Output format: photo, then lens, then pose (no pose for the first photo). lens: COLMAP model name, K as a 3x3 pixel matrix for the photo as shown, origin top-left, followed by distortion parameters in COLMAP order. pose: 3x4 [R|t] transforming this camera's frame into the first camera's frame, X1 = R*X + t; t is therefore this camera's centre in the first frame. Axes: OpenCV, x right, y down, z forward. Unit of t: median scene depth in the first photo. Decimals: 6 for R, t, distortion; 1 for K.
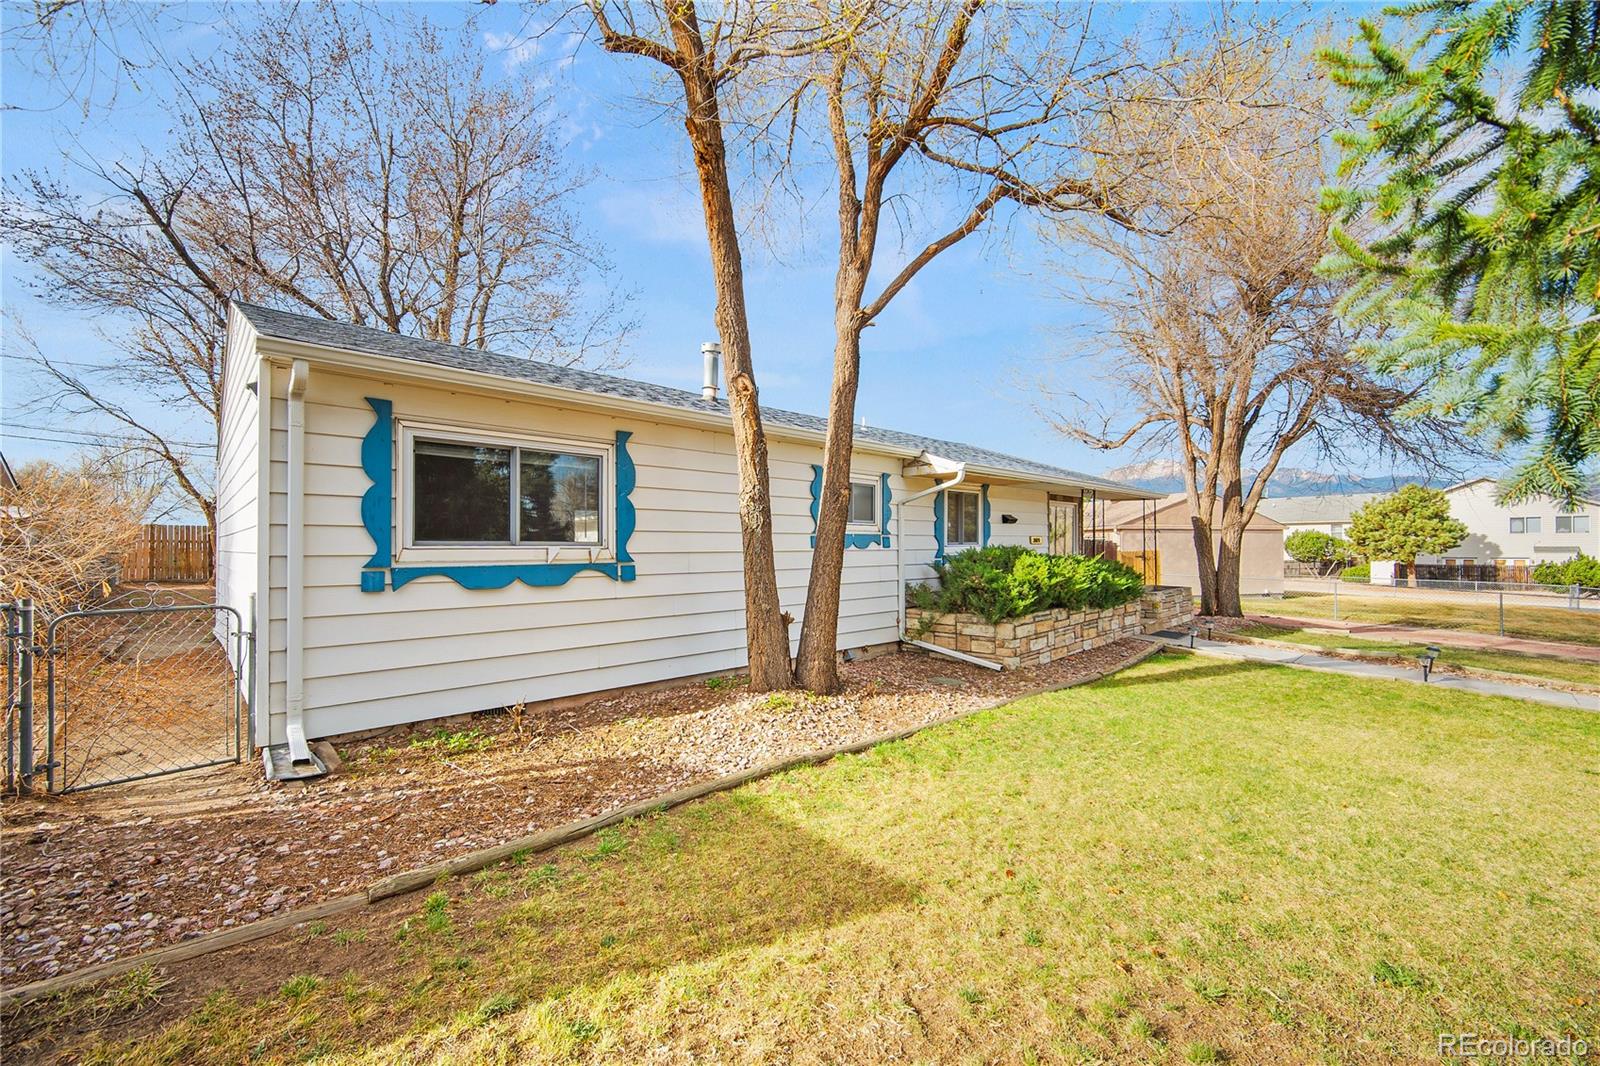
lens RADIAL K [[659.5, 0, 801.0], [0, 659.5, 547.7], [0, 0, 1]] dist [0.001229, 0.000098]
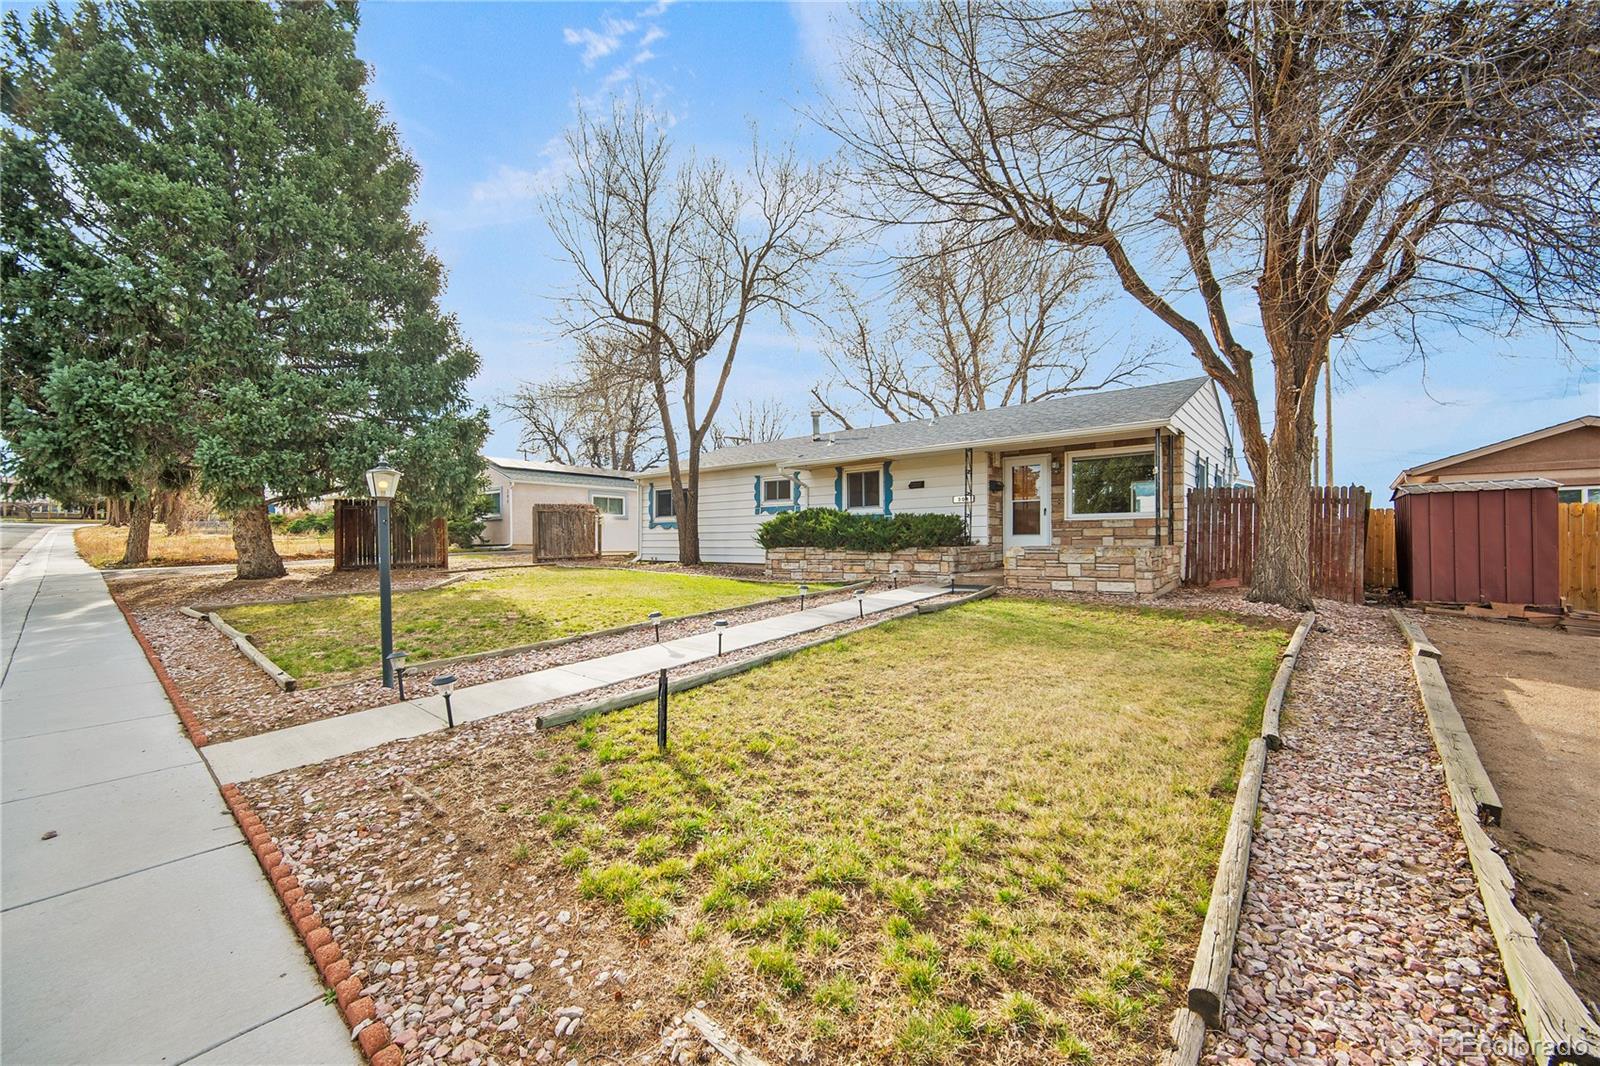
lens RADIAL K [[637.5, 0, 795.0], [0, 637.5, 537.6], [0, 0, 1]] dist [-0.003081, -0.000091]
pose [[0.093565, -0.001322, -0.995612, 2.433207], [0.005167, 0.999986, -0.000843, 0.091870], [0.995600, -0.005066, 0.093571, 1.057142]]
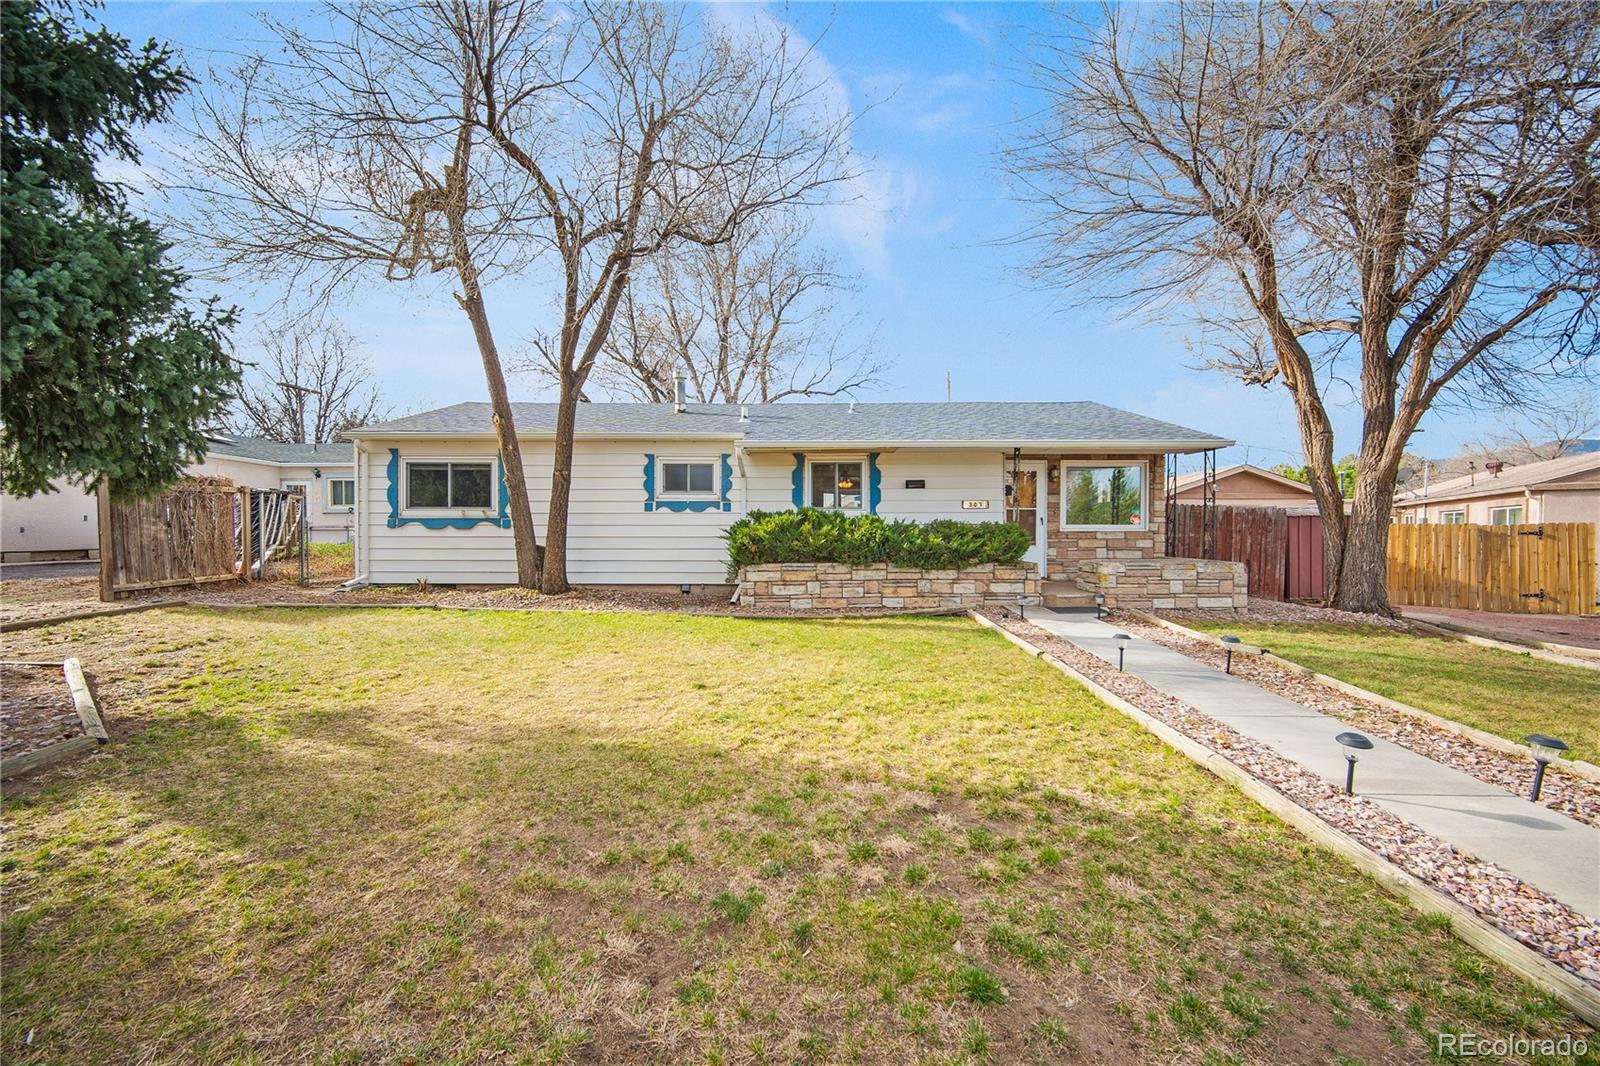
lens RADIAL K [[637.5, 0, 795.0], [0, 637.5, 537.6], [0, 0, 1]] dist [-0.003081, -0.000091]
pose [[0.716606, 0.011724, -0.697379, 1.422257], [-0.004482, 0.999915, 0.012204, 0.046690], [0.697463, -0.005620, 0.716598, 0.238815]]
